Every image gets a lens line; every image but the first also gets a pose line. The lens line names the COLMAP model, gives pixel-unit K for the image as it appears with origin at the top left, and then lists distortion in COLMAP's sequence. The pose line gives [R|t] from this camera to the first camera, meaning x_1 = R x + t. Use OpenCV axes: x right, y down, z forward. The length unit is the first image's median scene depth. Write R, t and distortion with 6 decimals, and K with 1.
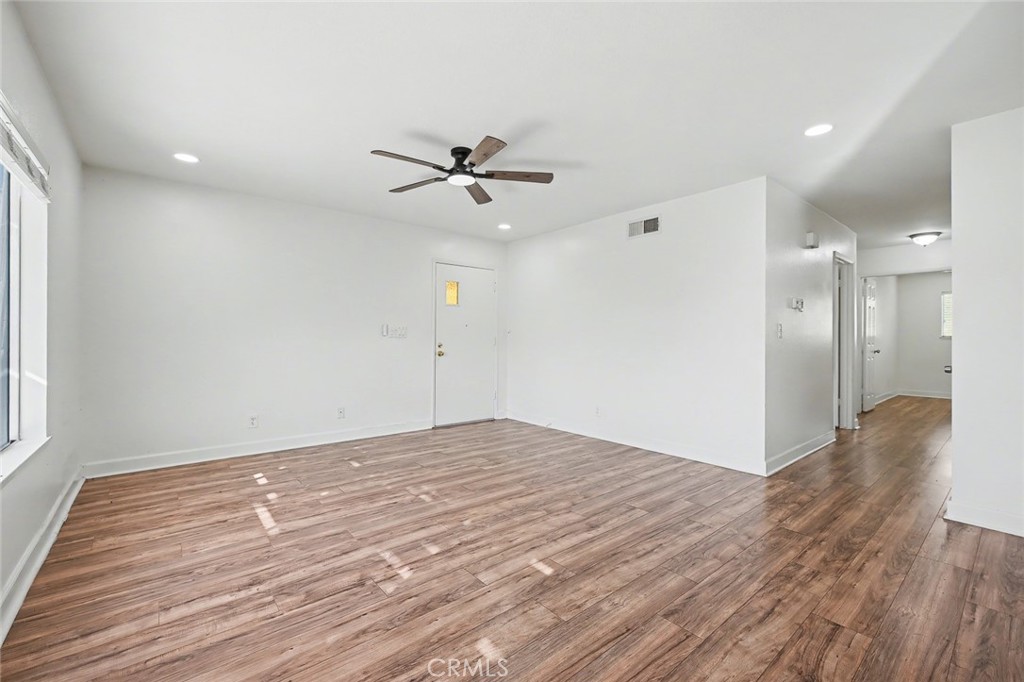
lens RADIAL K [[426.0, 0, 498.9], [0, 426.0, 339.9], [0, 0, 1]] dist [-0.010409, 0.003133]
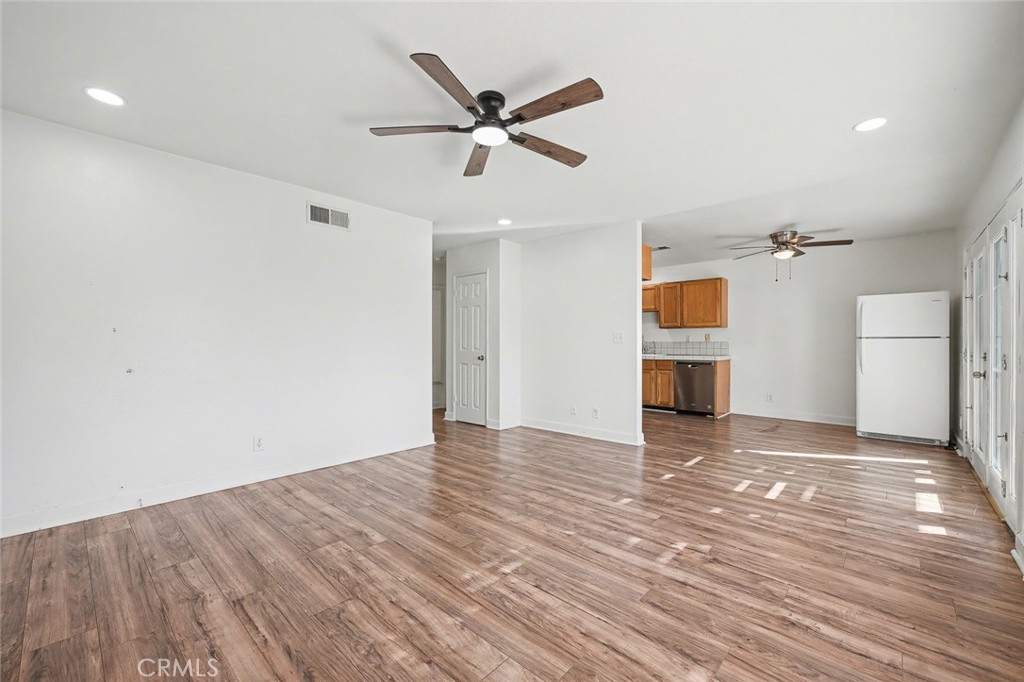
lens RADIAL K [[426.0, 0, 519.4], [0, 426.0, 342.7], [0, 0, 1]] dist [-0.010409, 0.003133]
pose [[-0.167514, -0.004890, 0.985857, -0.992492], [0.000155, 0.999988, 0.004986, -0.010482], [-0.985870, 0.000988, -0.167512, 1.250119]]
